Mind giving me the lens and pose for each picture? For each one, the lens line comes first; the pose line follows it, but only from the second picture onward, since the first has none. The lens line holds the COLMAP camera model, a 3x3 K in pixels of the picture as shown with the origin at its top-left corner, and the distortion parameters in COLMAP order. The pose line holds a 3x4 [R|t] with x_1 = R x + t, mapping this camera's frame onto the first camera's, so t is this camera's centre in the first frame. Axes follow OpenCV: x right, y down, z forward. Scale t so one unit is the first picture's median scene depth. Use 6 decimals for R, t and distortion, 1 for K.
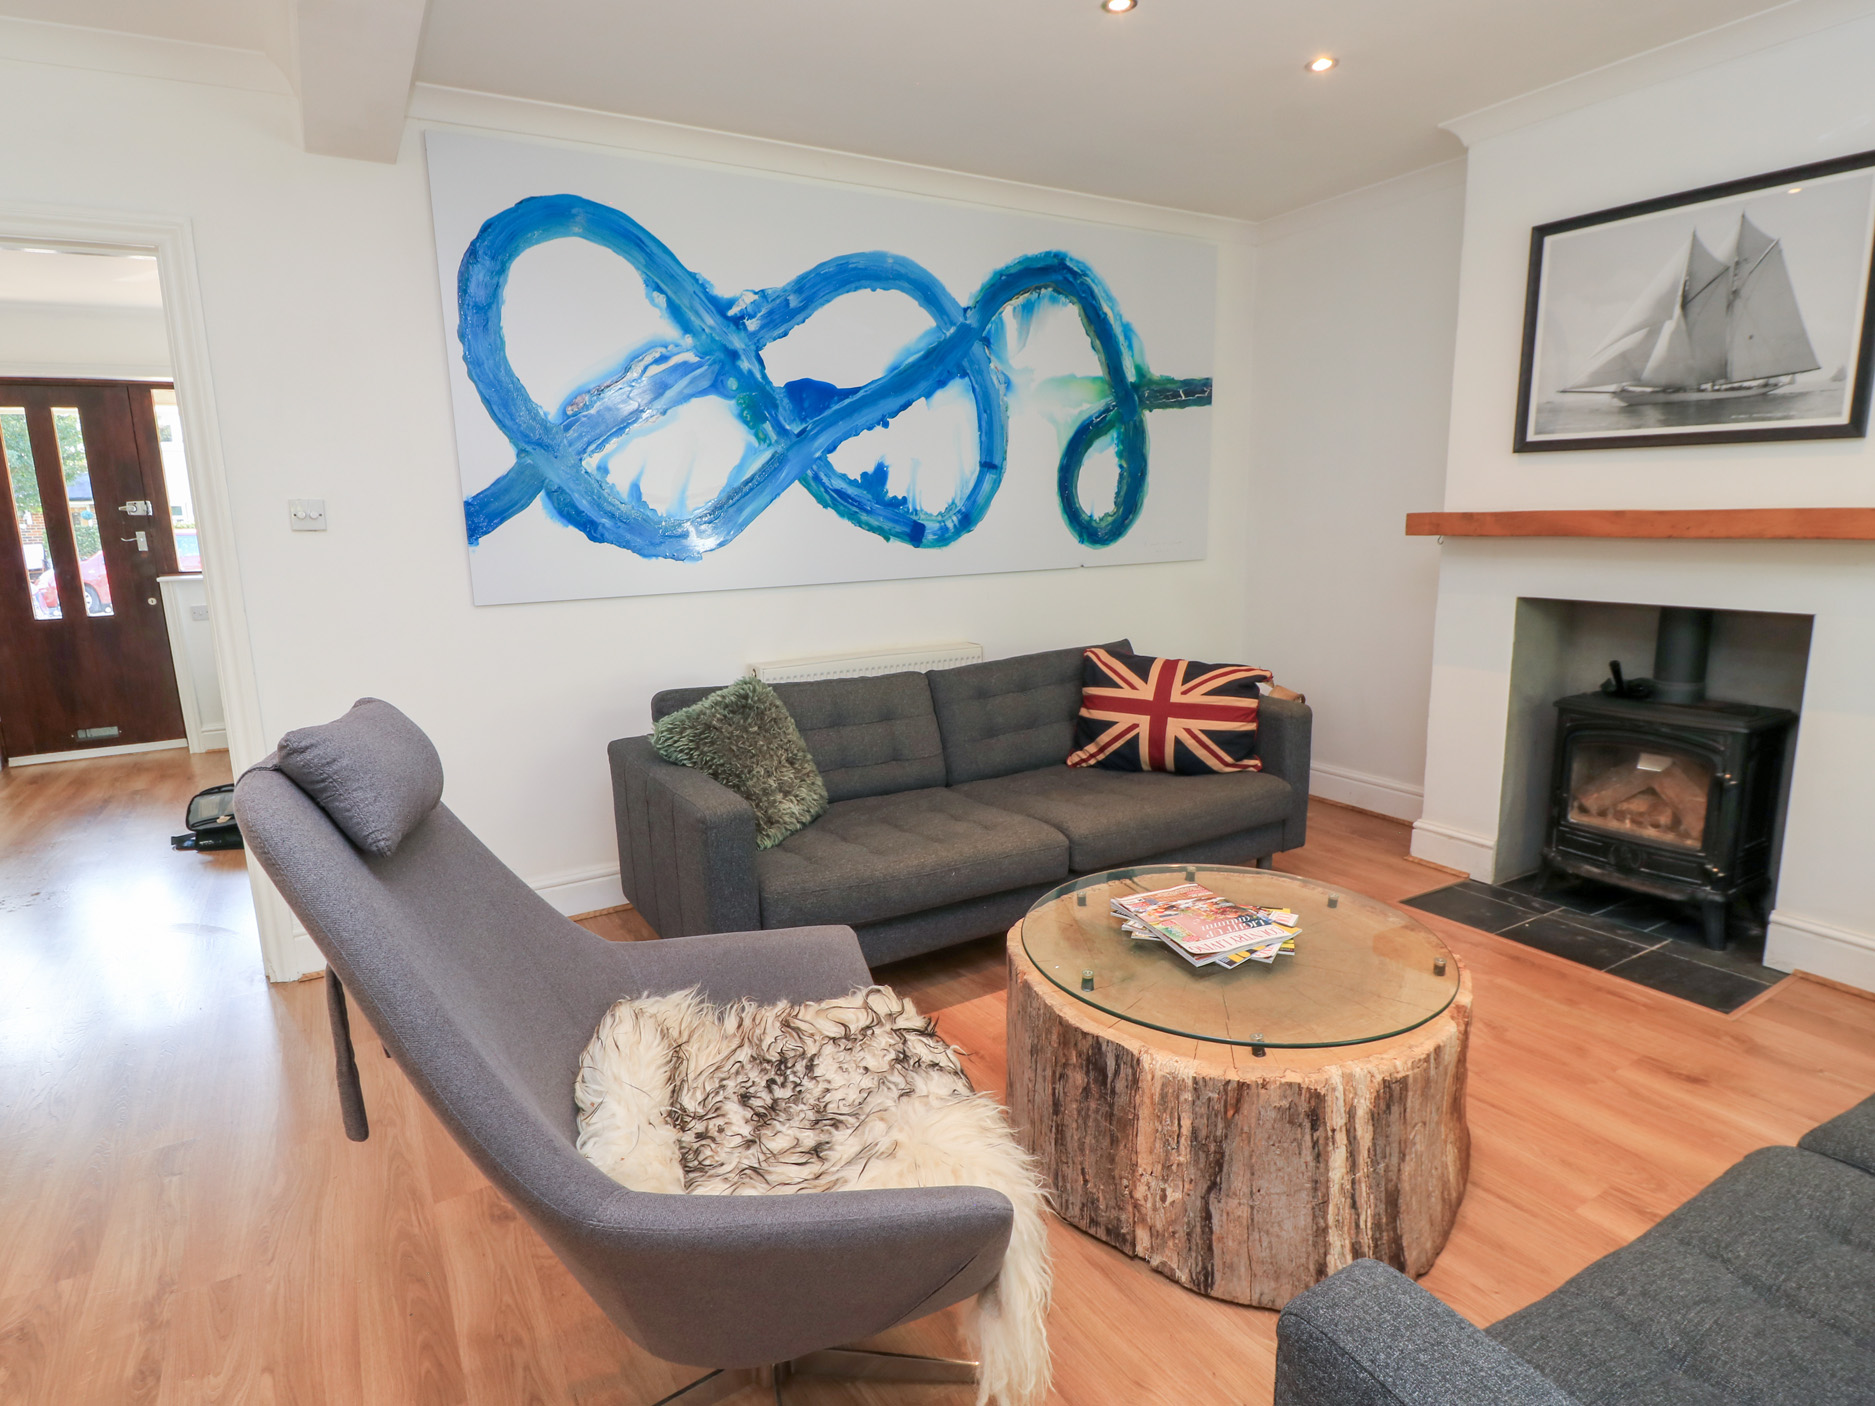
lens RADIAL K [[1025.1, 0, 916.2], [0, 1025.1, 704.6], [0, 0, 1]] dist [0.006591, -0.017835]
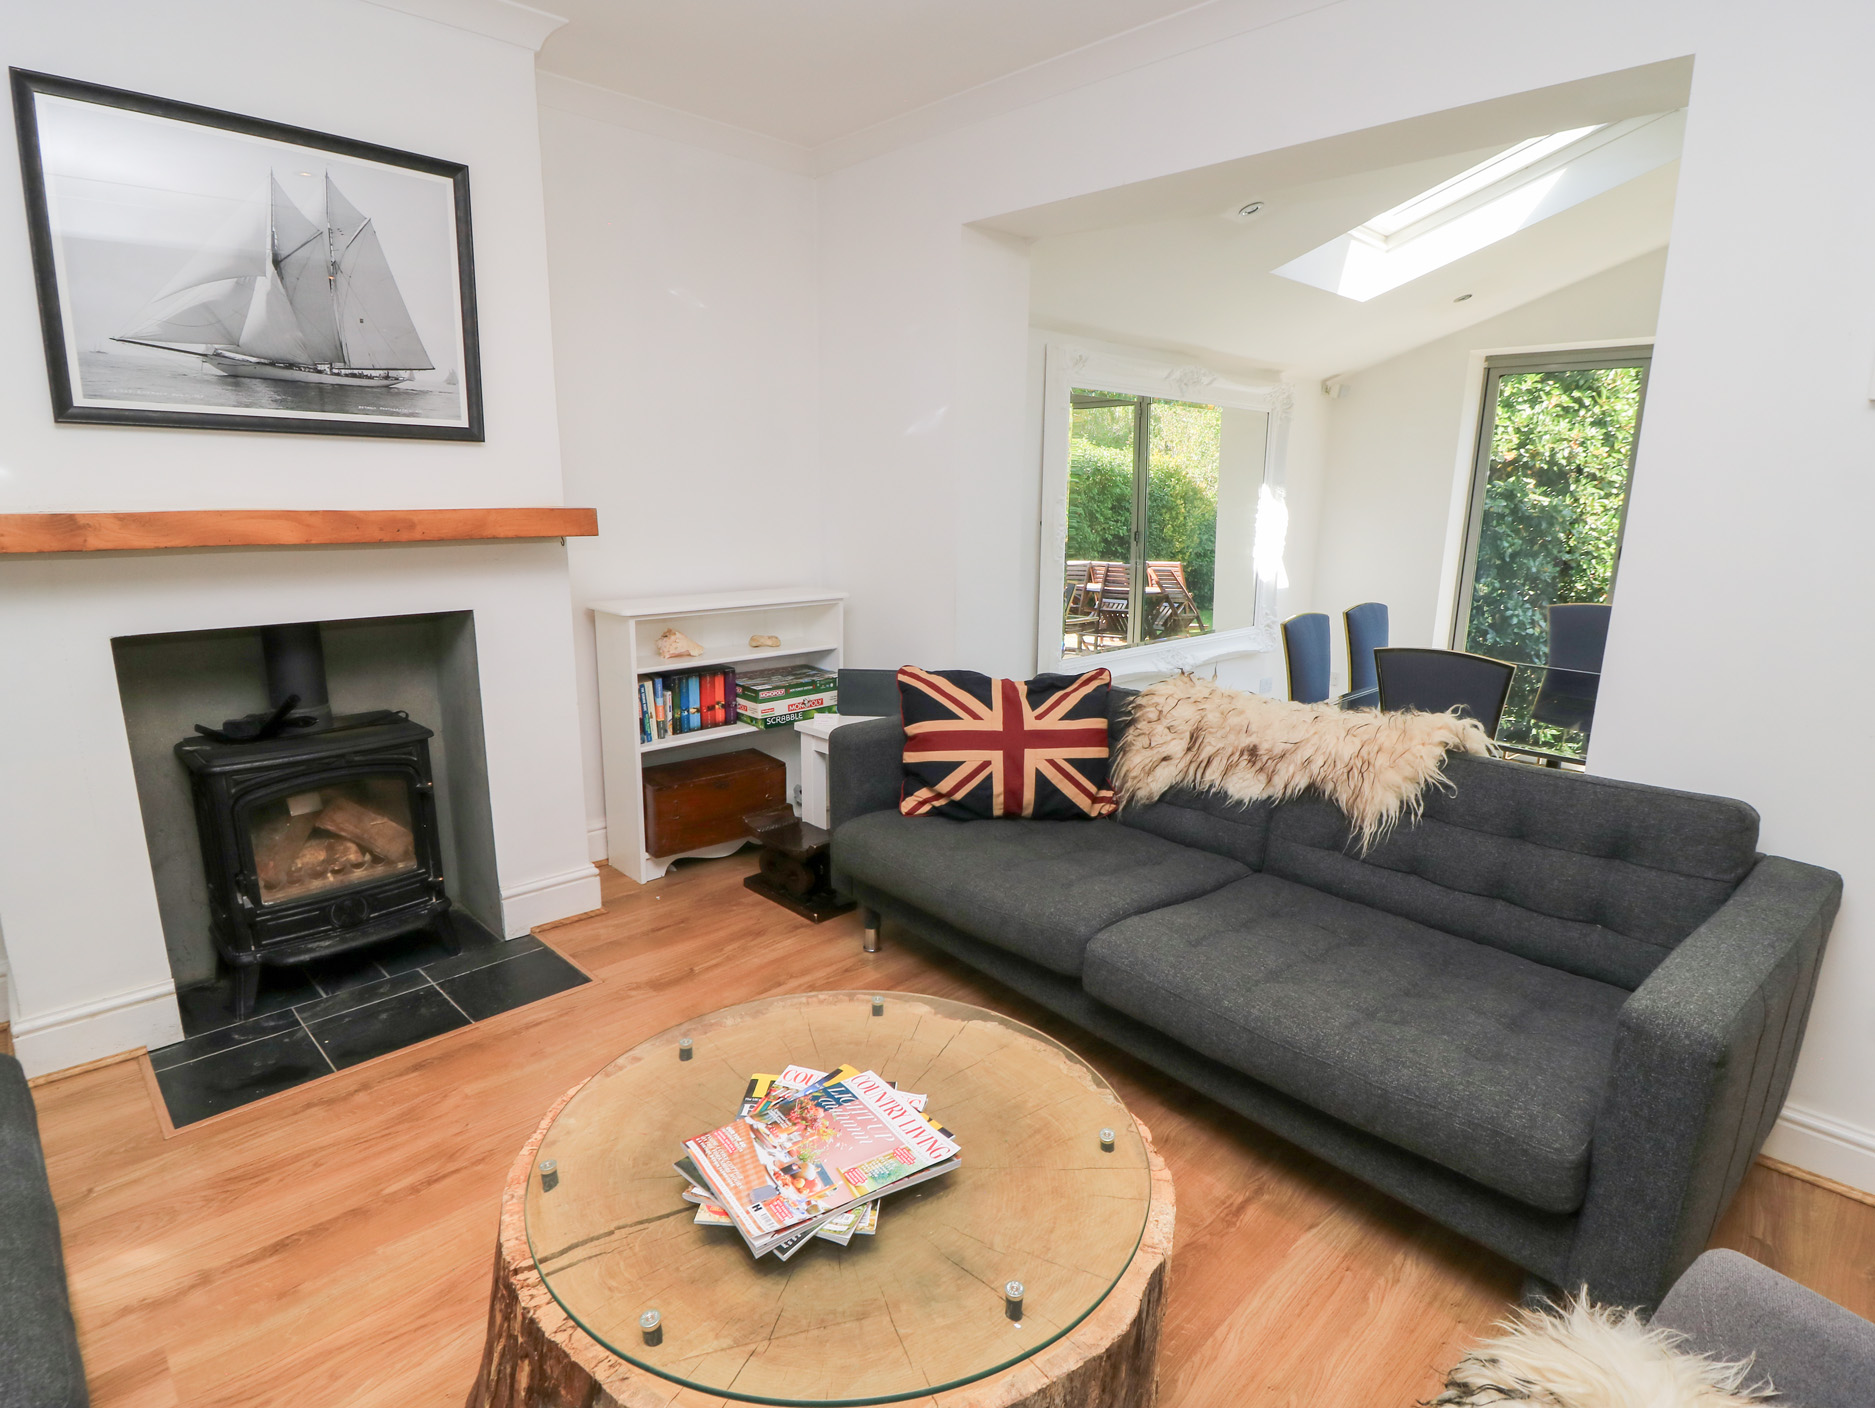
lens RADIAL K [[1004.0, 0, 939.6], [0, 1004.0, 735.7], [0, 0, 1]] dist [0.028000, -0.017050]
pose [[-0.250533, -0.195262, 0.948212, -0.242350], [0.193965, 0.949464, 0.246769, -0.119350], [-0.948478, 0.245744, -0.199999, 0.726260]]
